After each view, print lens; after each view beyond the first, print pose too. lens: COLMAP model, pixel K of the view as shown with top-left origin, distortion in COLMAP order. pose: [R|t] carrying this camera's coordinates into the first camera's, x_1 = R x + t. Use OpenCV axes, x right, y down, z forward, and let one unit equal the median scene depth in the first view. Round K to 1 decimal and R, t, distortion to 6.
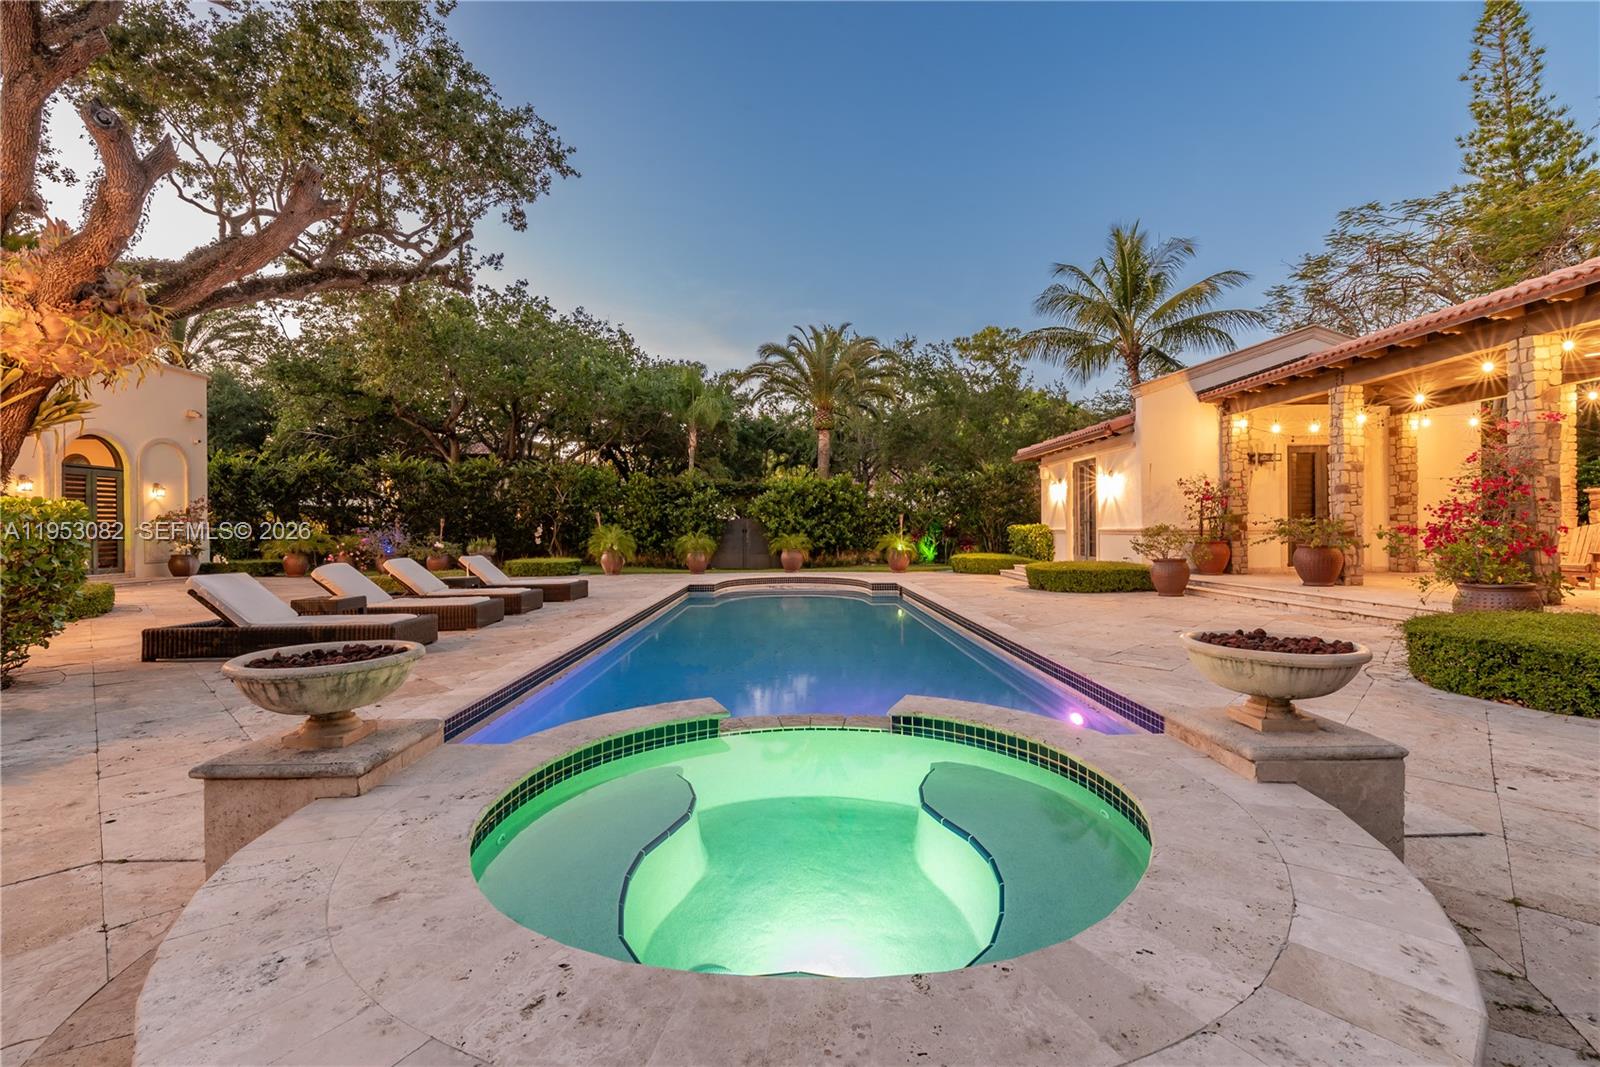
lens RADIAL K [[688.4, 0, 800.0], [0, 688.4, 533.5], [0, 0, 1]] dist [-0.000183, 0.000063]
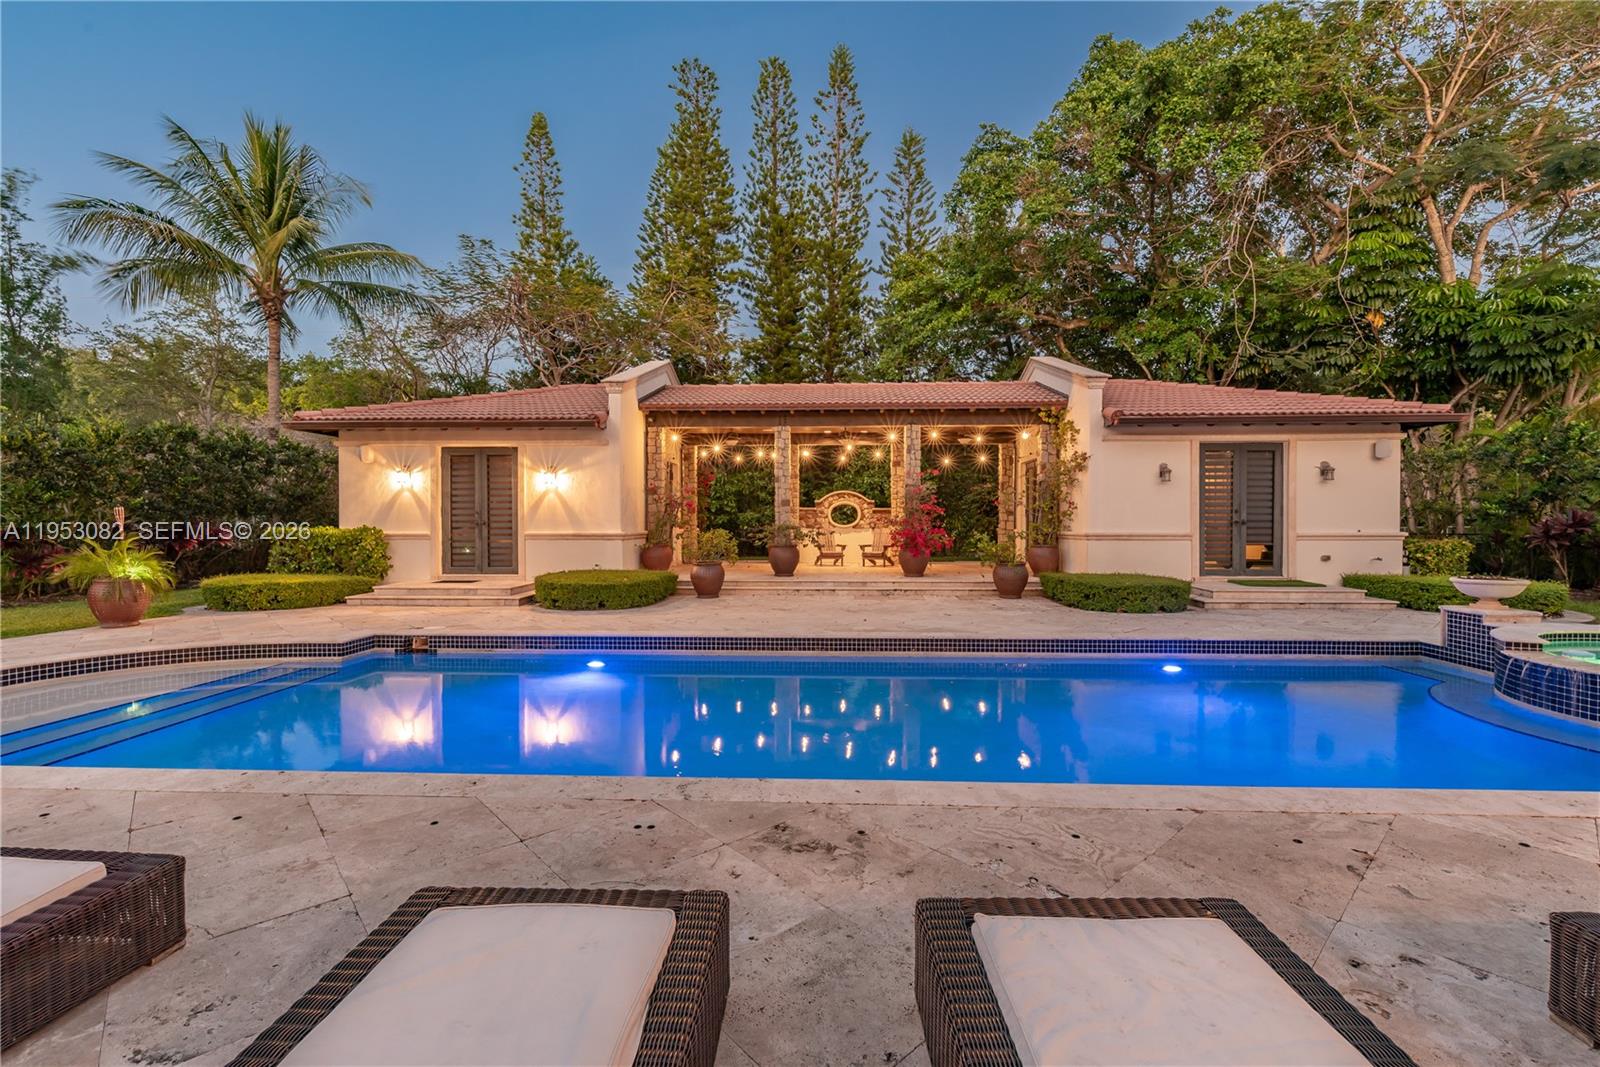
lens RADIAL K [[688.4, 0, 800.0], [0, 688.4, 533.5], [0, 0, 1]] dist [-0.000183, 0.000063]
pose [[0.051166, -0.001393, 0.998689, -0.303403], [-0.001372, 0.999998, 0.001465, -0.008074], [-0.998689, -0.001445, 0.051164, 0.517642]]
